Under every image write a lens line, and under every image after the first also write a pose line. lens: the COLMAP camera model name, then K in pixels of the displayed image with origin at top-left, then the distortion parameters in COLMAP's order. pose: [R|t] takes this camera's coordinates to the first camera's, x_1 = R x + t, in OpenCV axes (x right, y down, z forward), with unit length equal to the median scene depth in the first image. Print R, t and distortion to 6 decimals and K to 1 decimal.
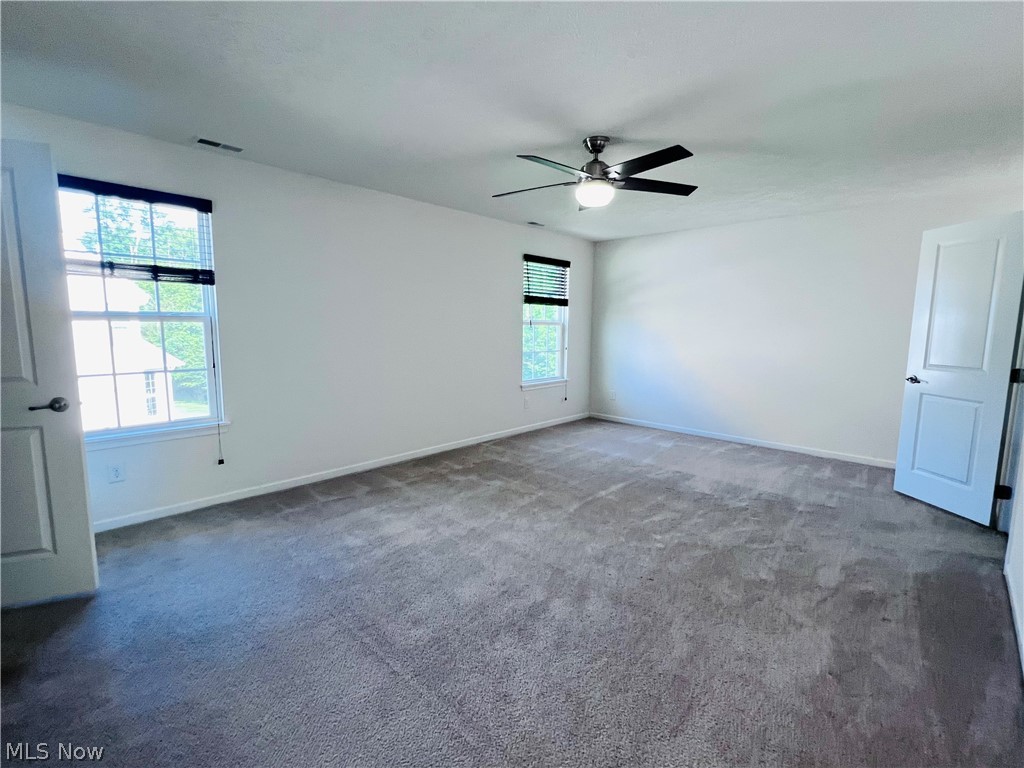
lens RADIAL K [[472.9, 0, 512.0], [0, 472.9, 384.0], [0, 0, 1]] dist [0.001169, 0.000297]
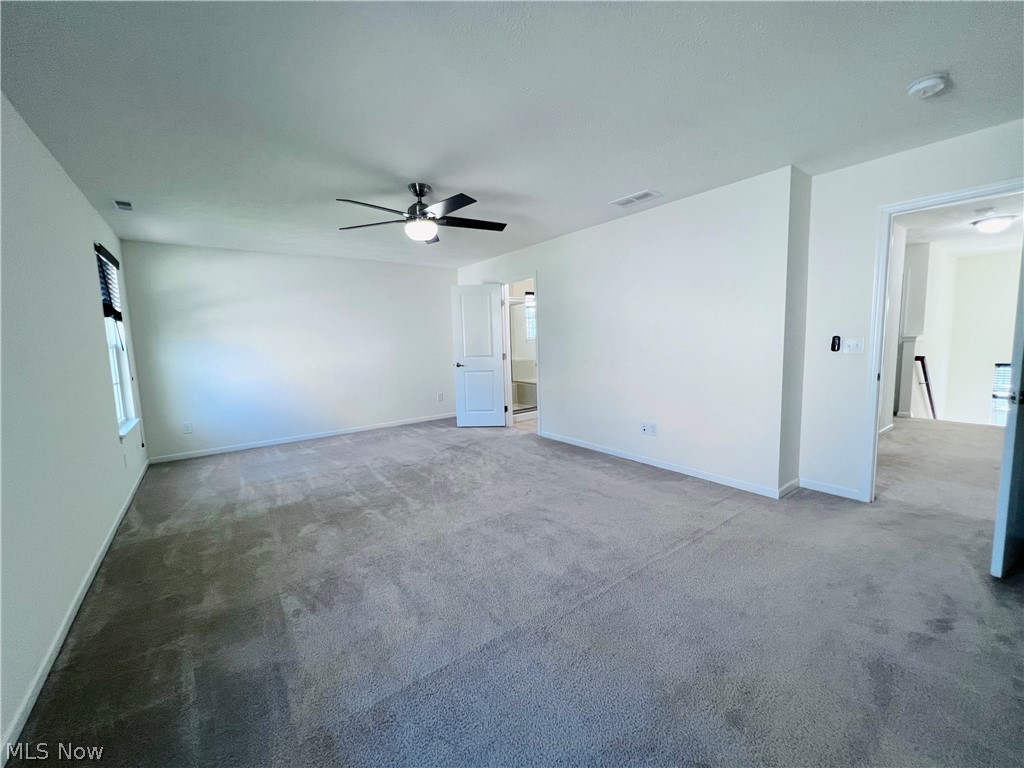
lens RADIAL K [[412.5, 0, 512.0], [0, 412.5, 381.7], [0, 0, 1]] dist [0.000586, 0.000073]
pose [[0.169577, -0.126297, 0.977391, -0.785041], [0.157237, 0.982517, 0.099679, -0.077844], [-0.972893, 0.136779, 0.186471, 0.558234]]
